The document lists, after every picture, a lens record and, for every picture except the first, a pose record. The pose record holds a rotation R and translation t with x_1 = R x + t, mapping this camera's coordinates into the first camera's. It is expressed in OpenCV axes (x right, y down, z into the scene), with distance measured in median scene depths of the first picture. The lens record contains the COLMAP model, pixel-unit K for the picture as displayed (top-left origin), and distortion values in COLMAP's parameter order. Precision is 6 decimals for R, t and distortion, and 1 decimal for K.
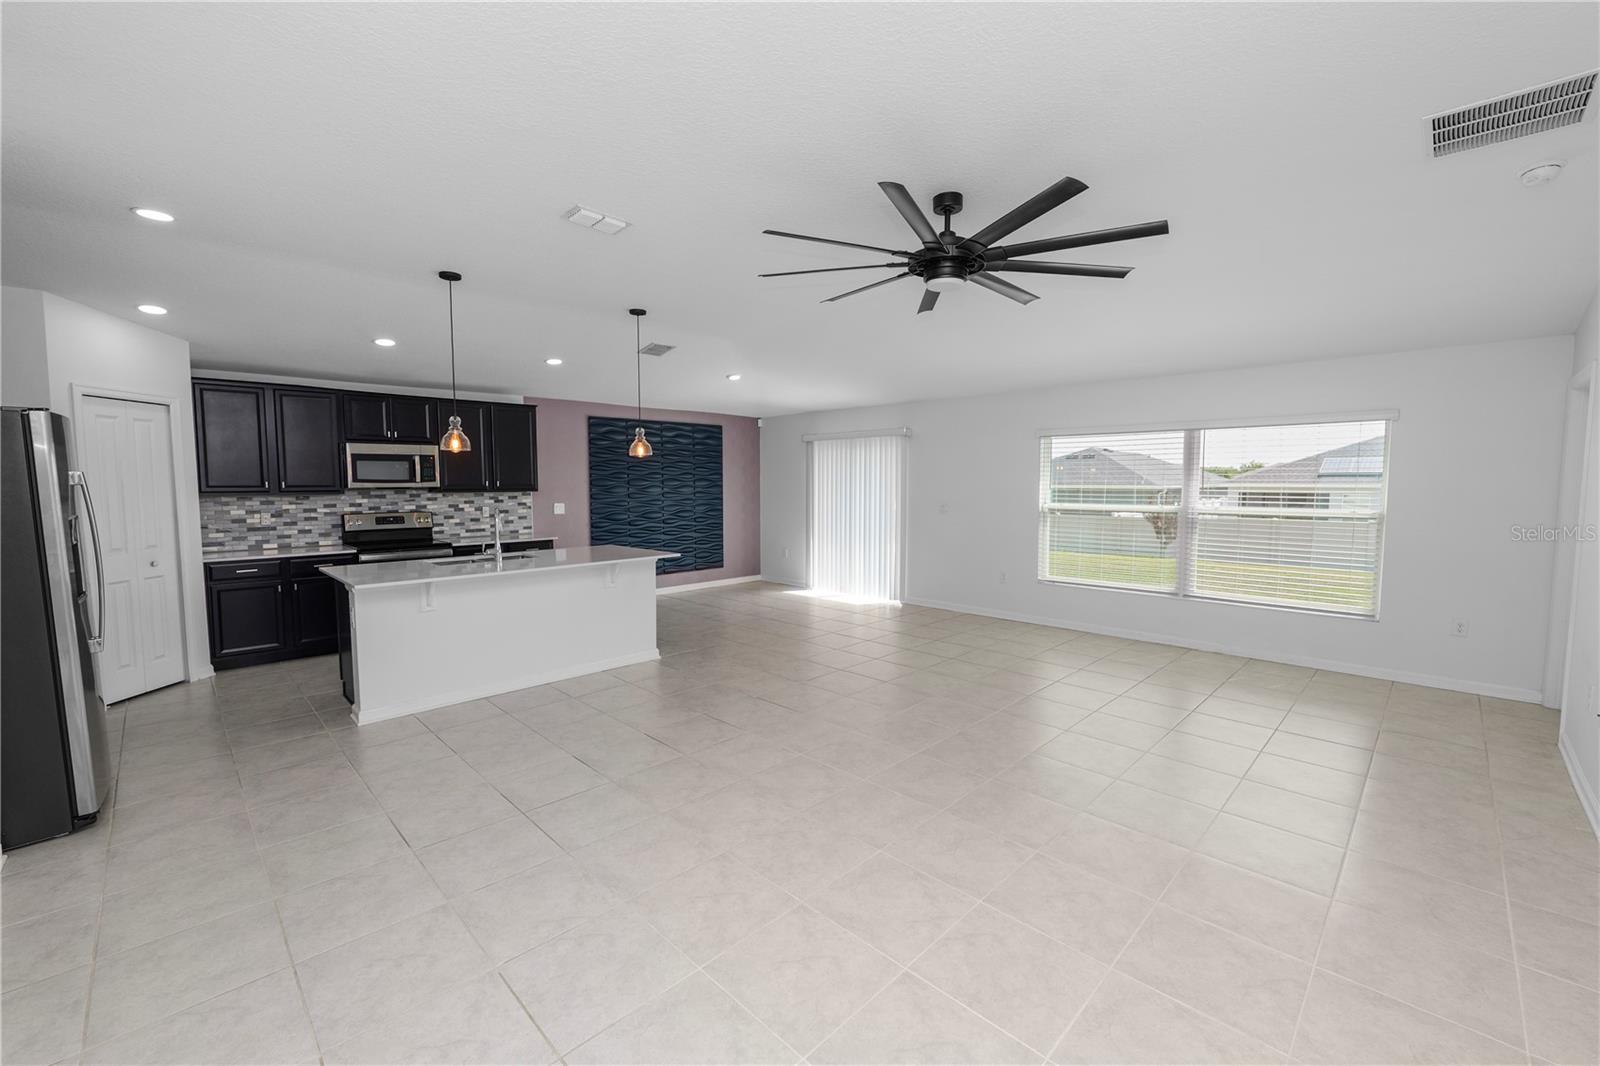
lens RADIAL K [[652.4, 0, 796.3], [0, 652.4, 530.4], [0, 0, 1]] dist [-0.011004, 0.000125]
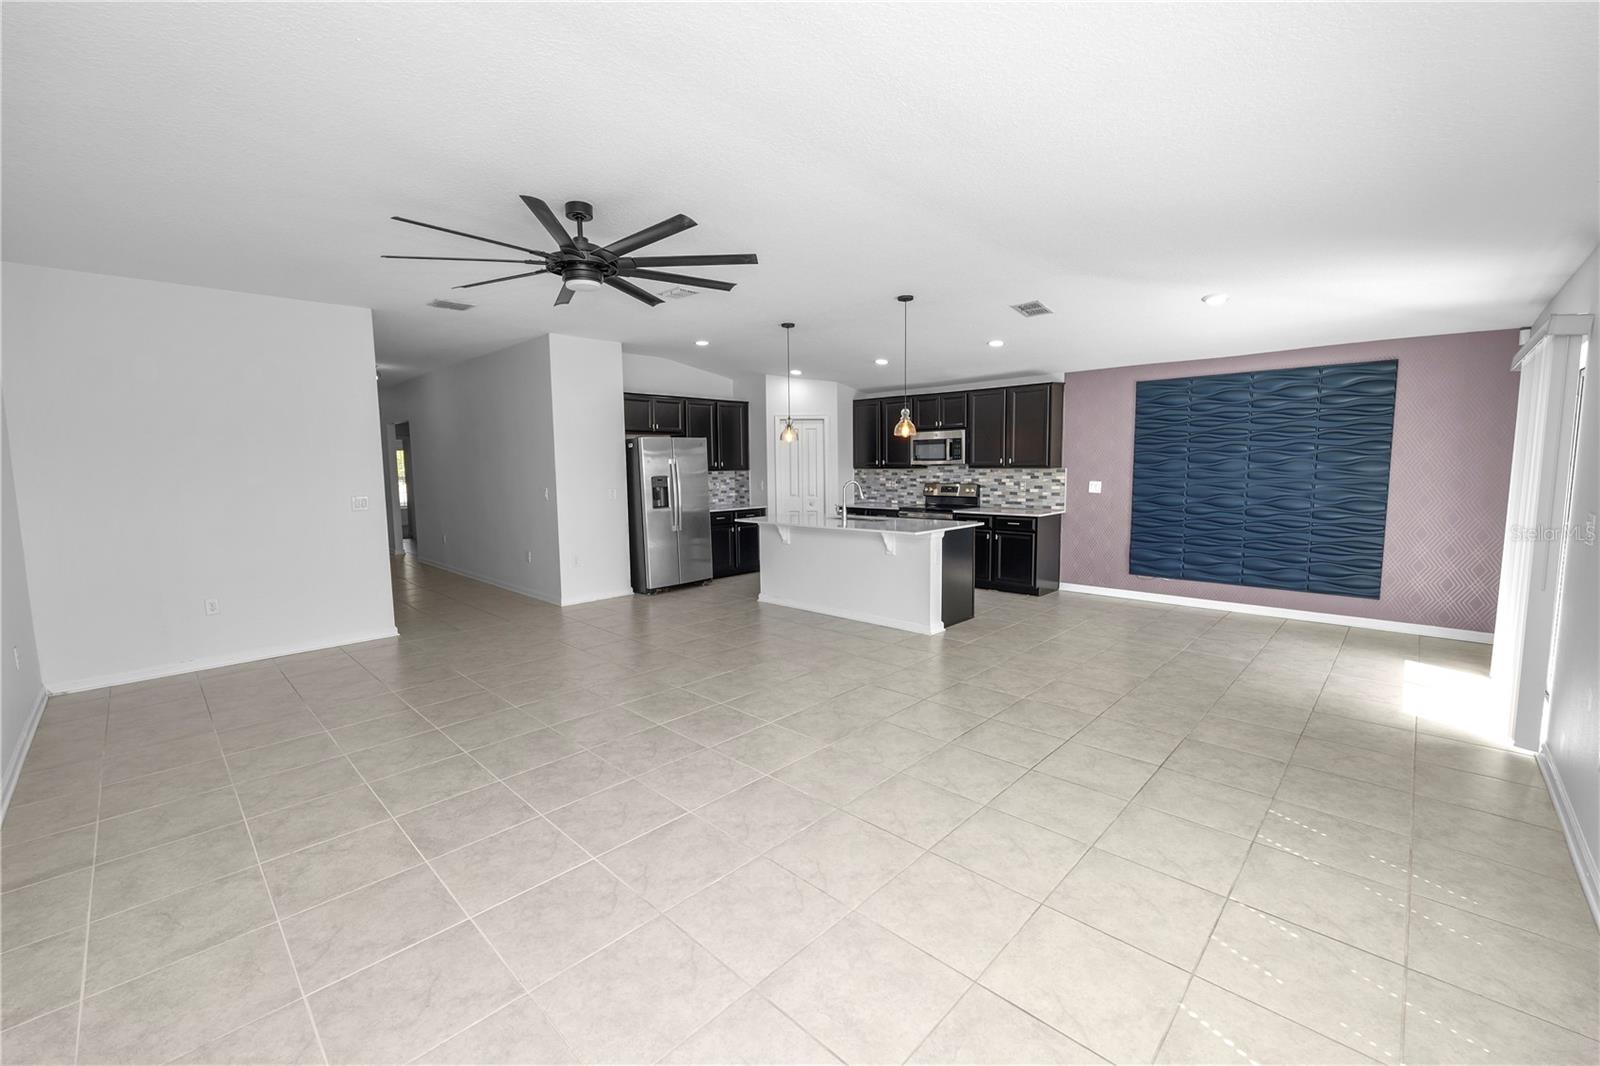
lens RADIAL K [[652.2, 0, 800.7], [0, 652.2, 529.7], [0, 0, 1]] dist [-0.011627, 0.000613]
pose [[0.024691, 0.103923, -0.994279, 0.679171], [-0.063110, 0.992760, 0.102197, -0.050075], [0.997701, 0.060225, 0.031071, 0.668621]]
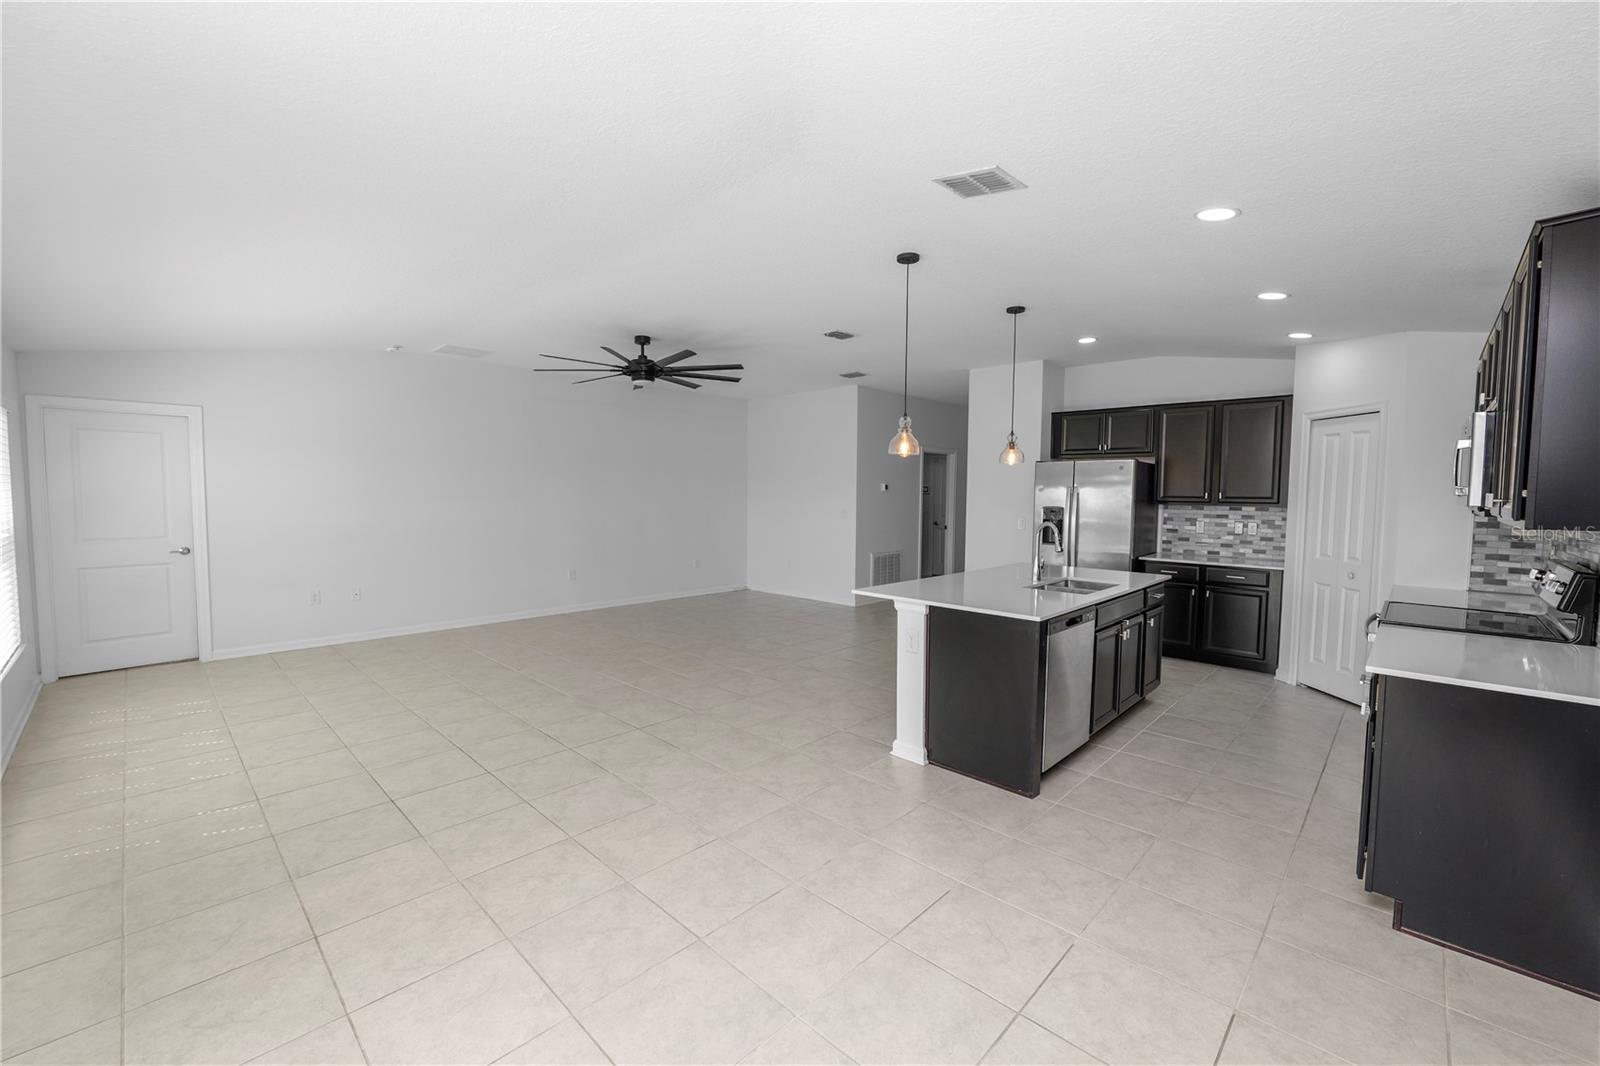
lens RADIAL K [[650.9, 0, 798.1], [0, 650.9, 532.1], [0, 0, 1]] dist [-0.012479, 0.000098]
pose [[-0.999684, -0.005436, -0.024536, -0.085156], [-0.008795, 0.990263, 0.138935, -0.106934], [0.023542, 0.139107, -0.989998, 1.433424]]
